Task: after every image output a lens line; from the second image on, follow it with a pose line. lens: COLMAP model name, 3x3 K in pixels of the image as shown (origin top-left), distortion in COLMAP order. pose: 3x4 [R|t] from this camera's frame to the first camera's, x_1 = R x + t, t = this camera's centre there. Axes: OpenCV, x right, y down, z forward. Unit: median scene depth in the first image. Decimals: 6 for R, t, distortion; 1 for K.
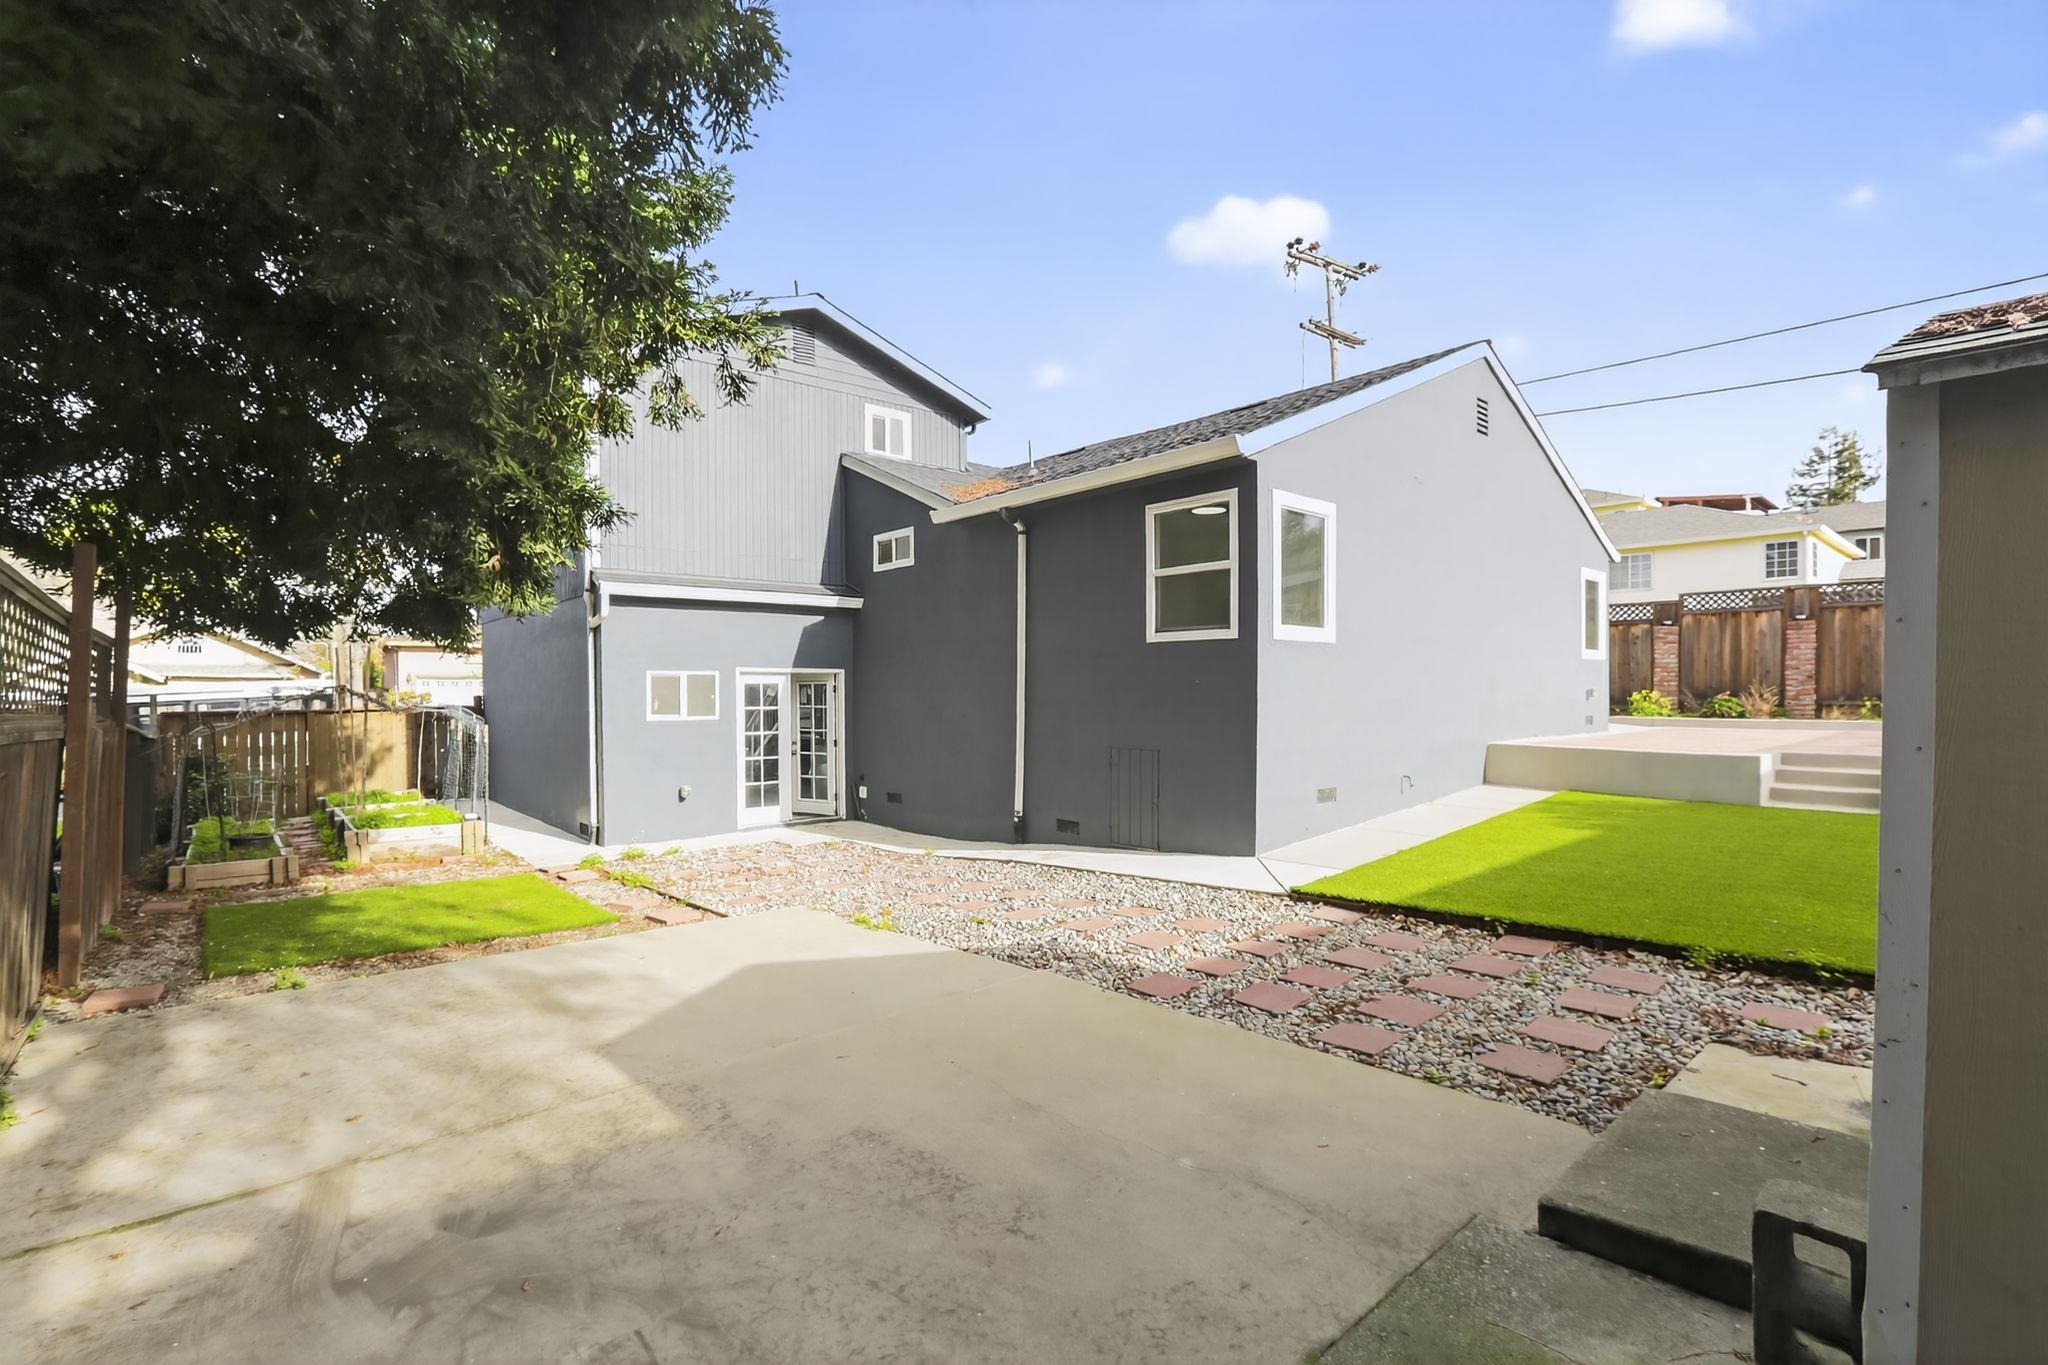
lens RADIAL K [[925.0, 0, 1012.6], [0, 925.0, 692.2], [0, 0, 1]] dist [-0.025956, 0.000615]
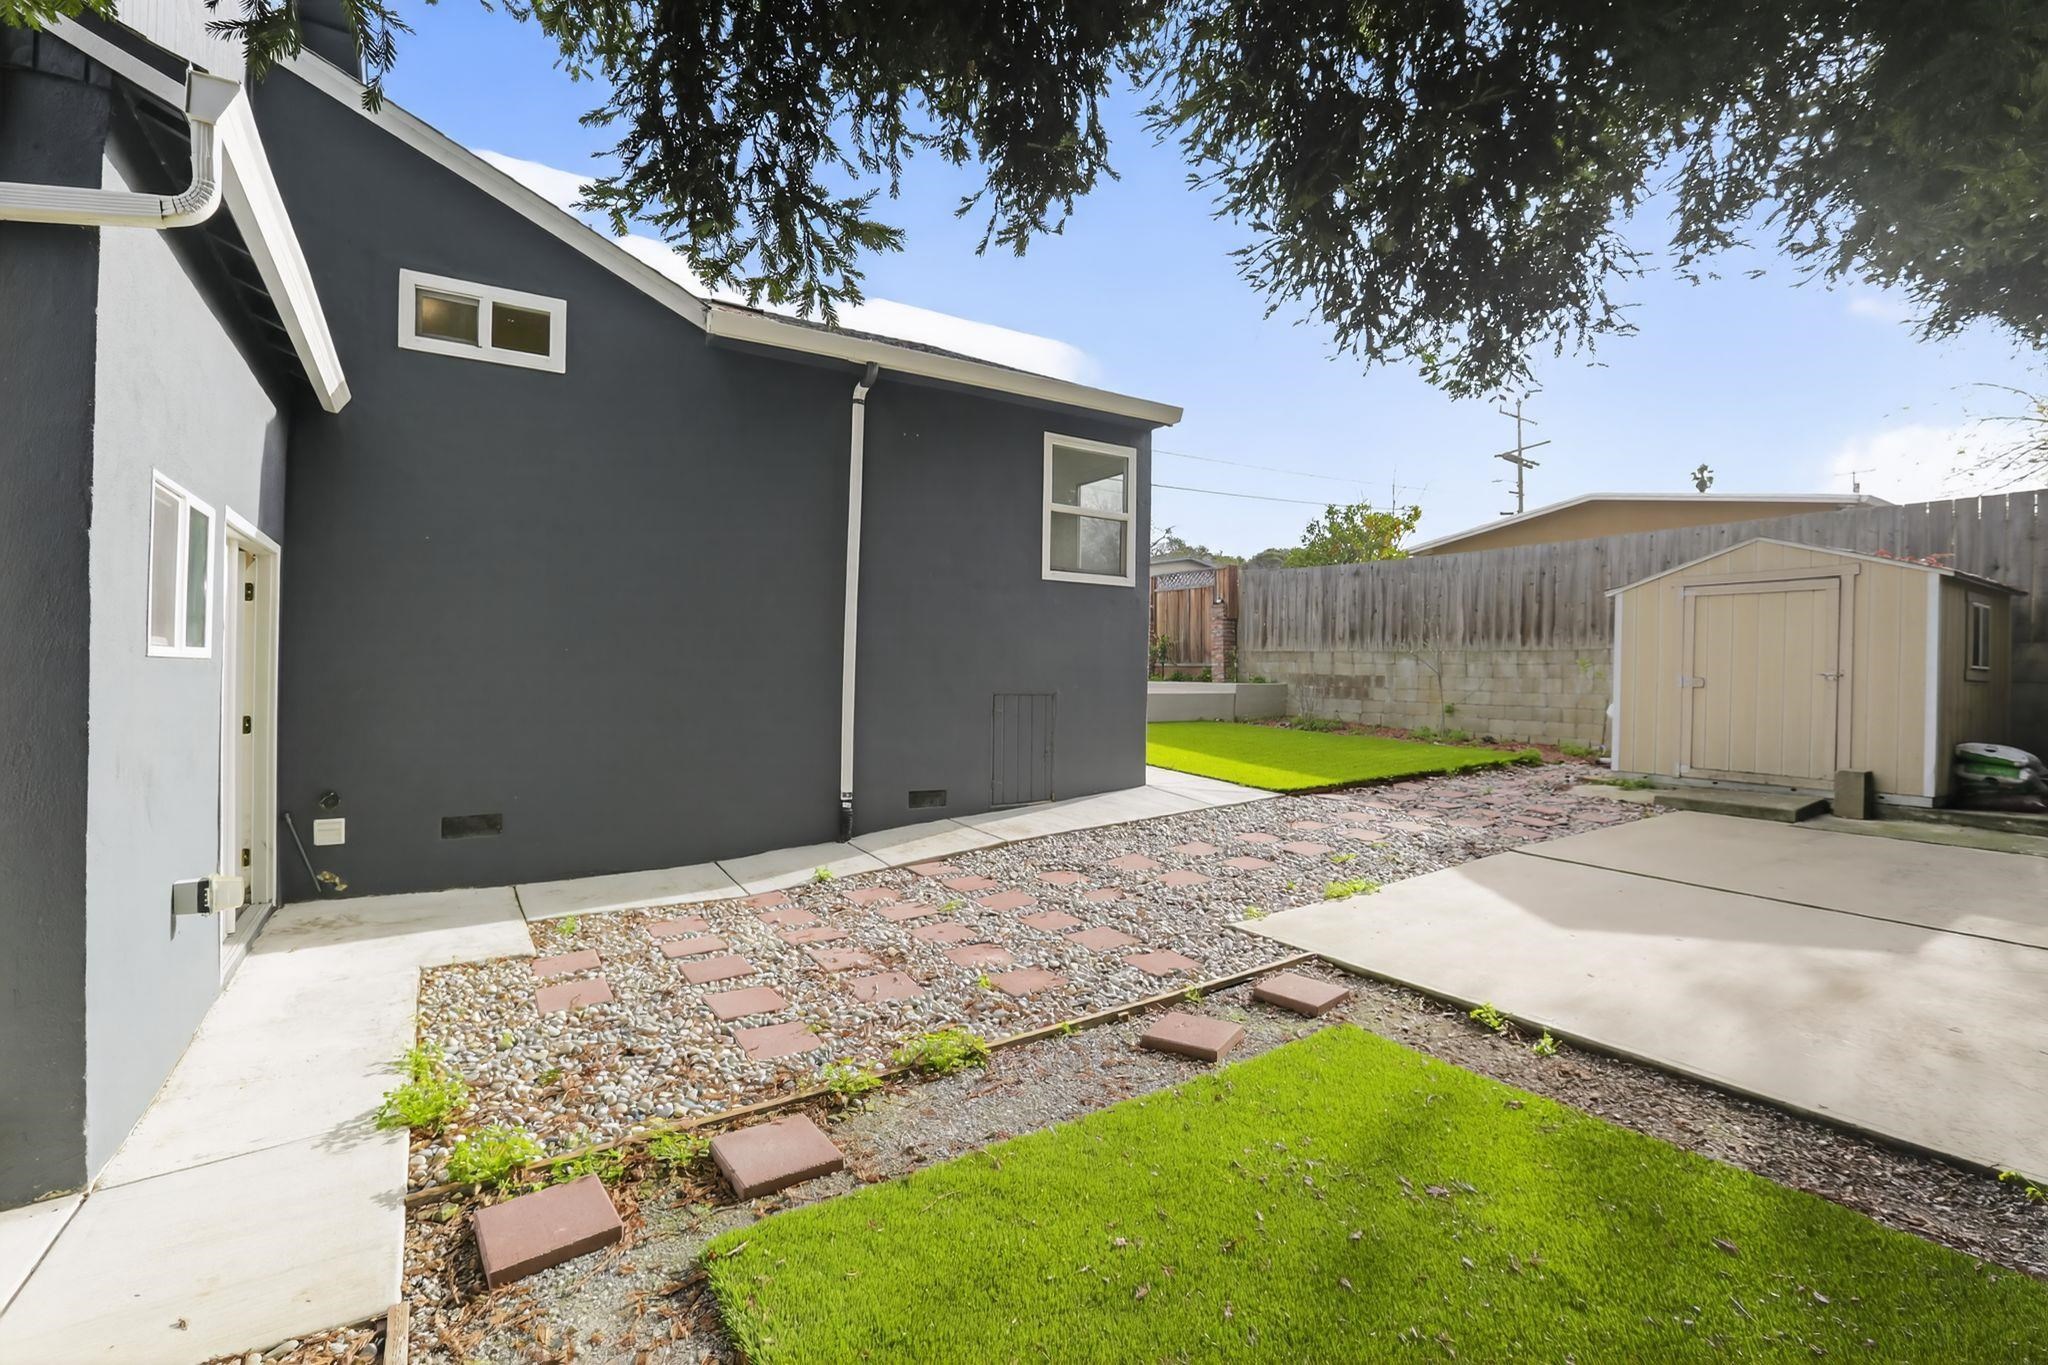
lens RADIAL K [[925.0, 0, 1017.0], [0, 925.0, 670.4], [0, 0, 1]] dist [-0.025956, 0.000615]
pose [[0.167944, -0.003332, 0.985791, -0.699990], [-0.018630, 0.999805, 0.006553, 0.028533], [-0.985620, -0.019465, 0.167849, 0.787371]]
